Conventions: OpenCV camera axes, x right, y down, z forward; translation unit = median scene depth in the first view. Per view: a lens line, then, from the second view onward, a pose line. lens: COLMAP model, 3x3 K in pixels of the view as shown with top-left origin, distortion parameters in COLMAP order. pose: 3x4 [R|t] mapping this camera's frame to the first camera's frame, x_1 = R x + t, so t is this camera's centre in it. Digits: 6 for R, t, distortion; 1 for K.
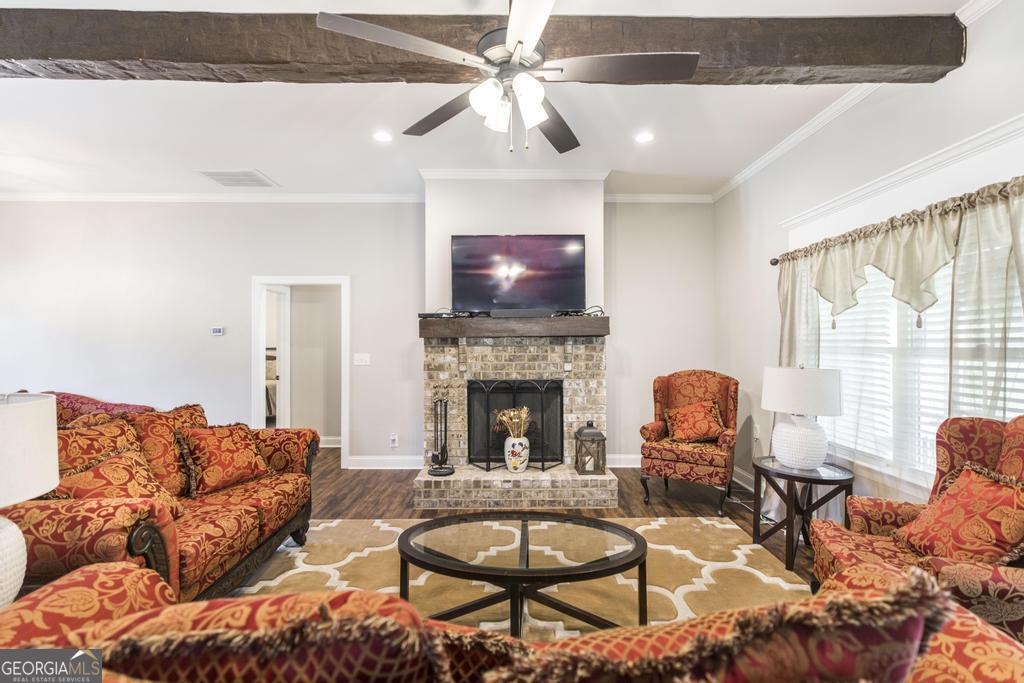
lens RADIAL K [[452.7, 0, 513.4], [0, 452.7, 346.4], [0, 0, 1]] dist [-0.001954, 0.002187]
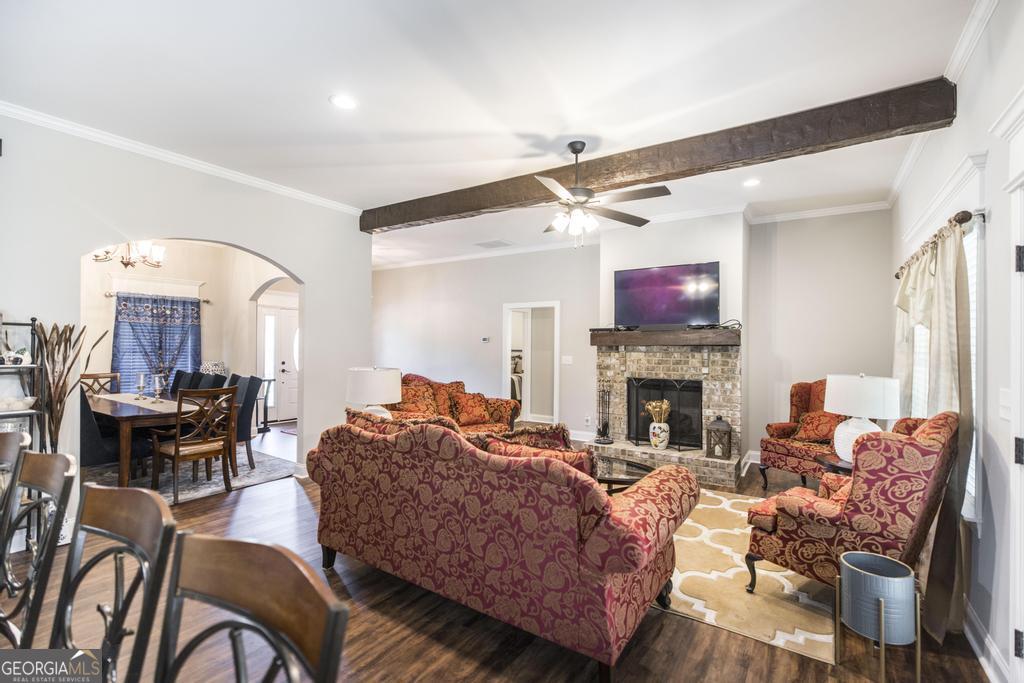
lens RADIAL K [[458.8, 0, 517.0], [0, 458.8, 345.4], [0, 0, 1]] dist [0.000258, 0.000271]
pose [[0.831459, 0.008778, -0.555516, 0.385699], [-0.013641, 0.999896, -0.004618, -0.009471], [0.555418, 0.011417, 0.831493, -0.315135]]
